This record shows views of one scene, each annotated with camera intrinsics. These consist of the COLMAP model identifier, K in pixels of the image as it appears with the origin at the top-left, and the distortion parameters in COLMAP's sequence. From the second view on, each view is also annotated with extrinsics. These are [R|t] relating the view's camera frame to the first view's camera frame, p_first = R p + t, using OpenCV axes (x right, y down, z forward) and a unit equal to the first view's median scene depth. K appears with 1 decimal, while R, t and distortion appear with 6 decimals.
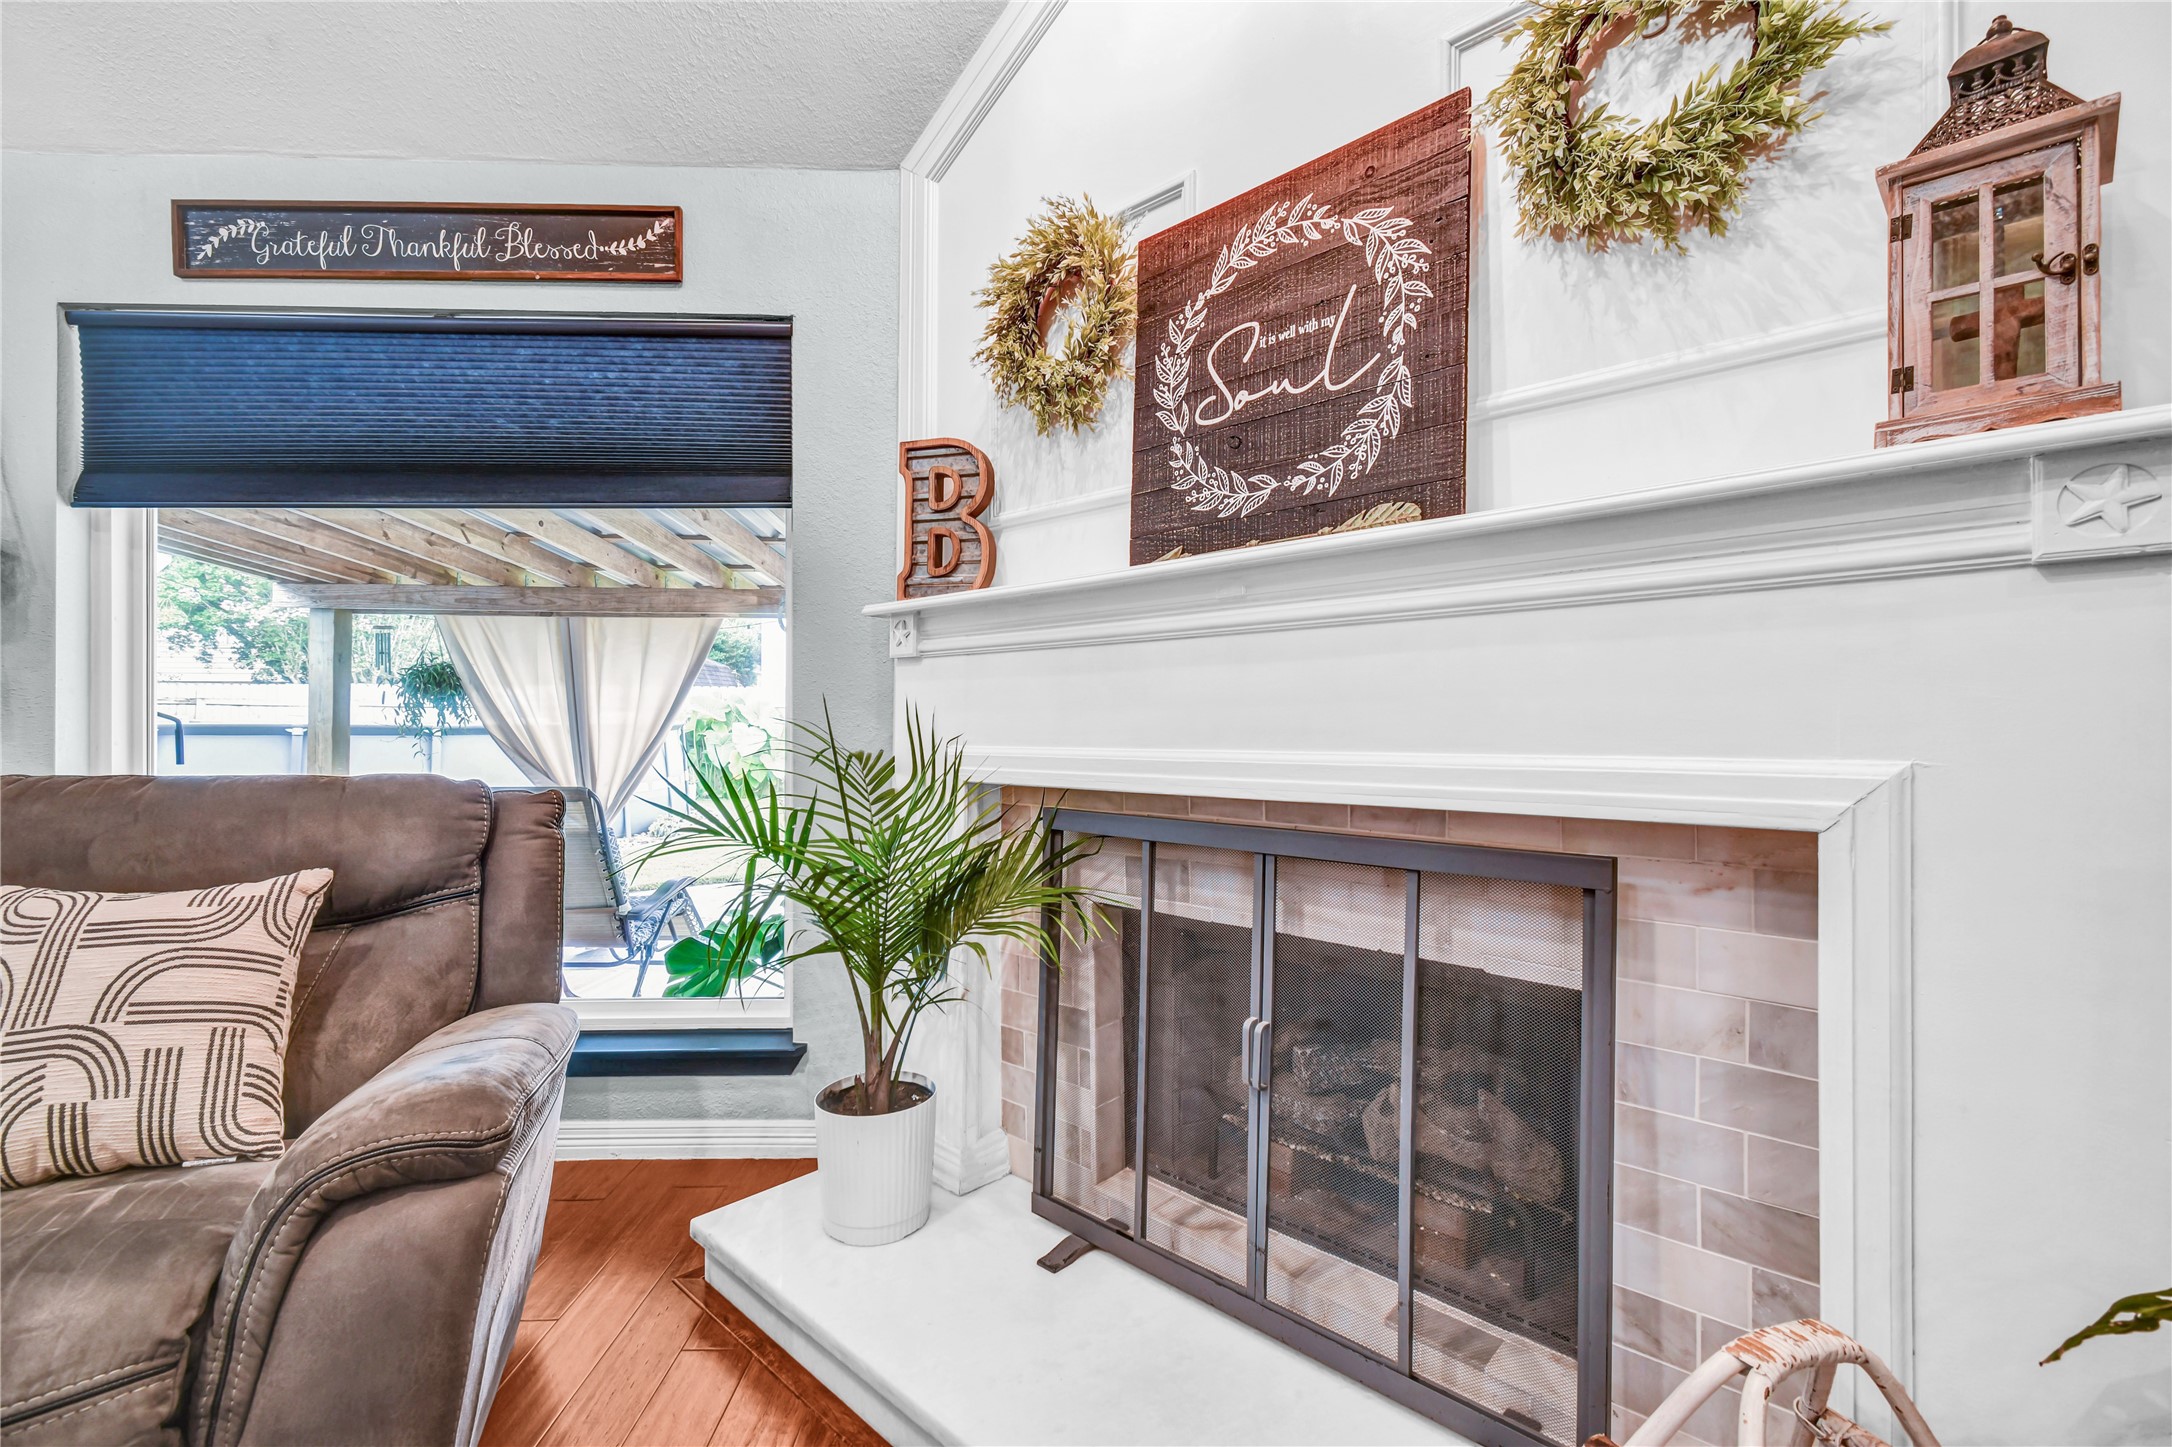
lens RADIAL K [[953.0, 0, 1082.0], [0, 953.0, 729.6], [0, 0, 1]] dist [-0.001115, 0.000360]
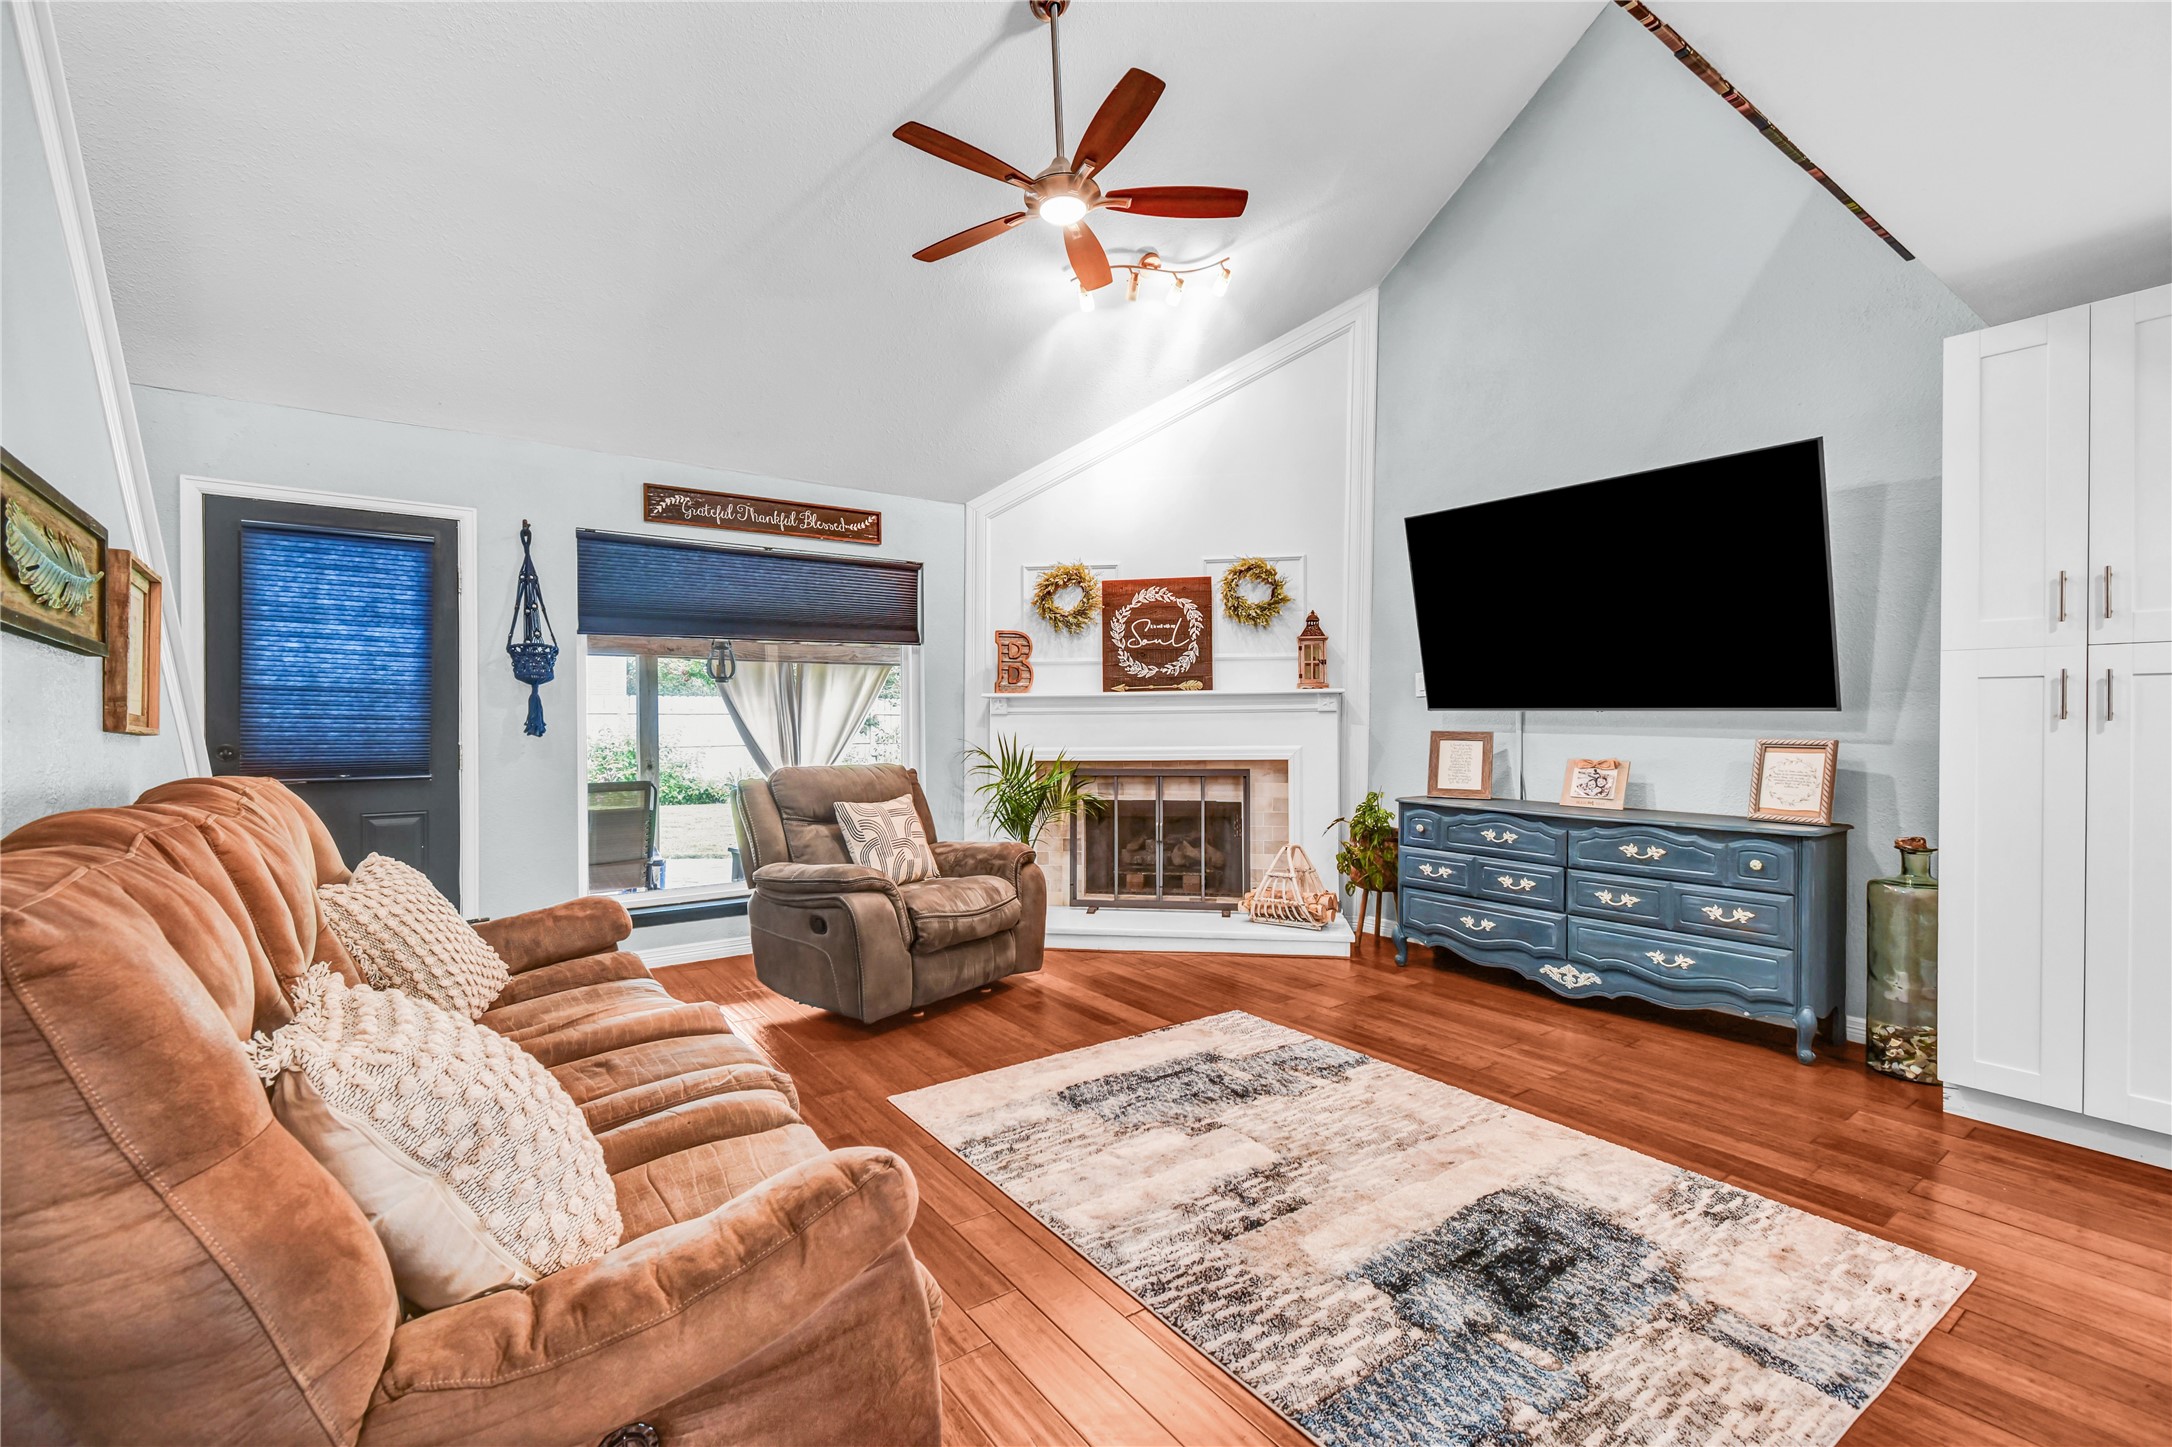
lens RADIAL K [[953.0, 0, 1088.6], [0, 953.0, 722.7], [0, 0, 1]] dist [-0.001115, 0.000360]
pose [[0.830229, -0.009289, 0.557345, -1.725634], [0.011774, 0.999930, -0.000873, -0.058545], [-0.557298, 0.007287, 0.830280, -1.543108]]
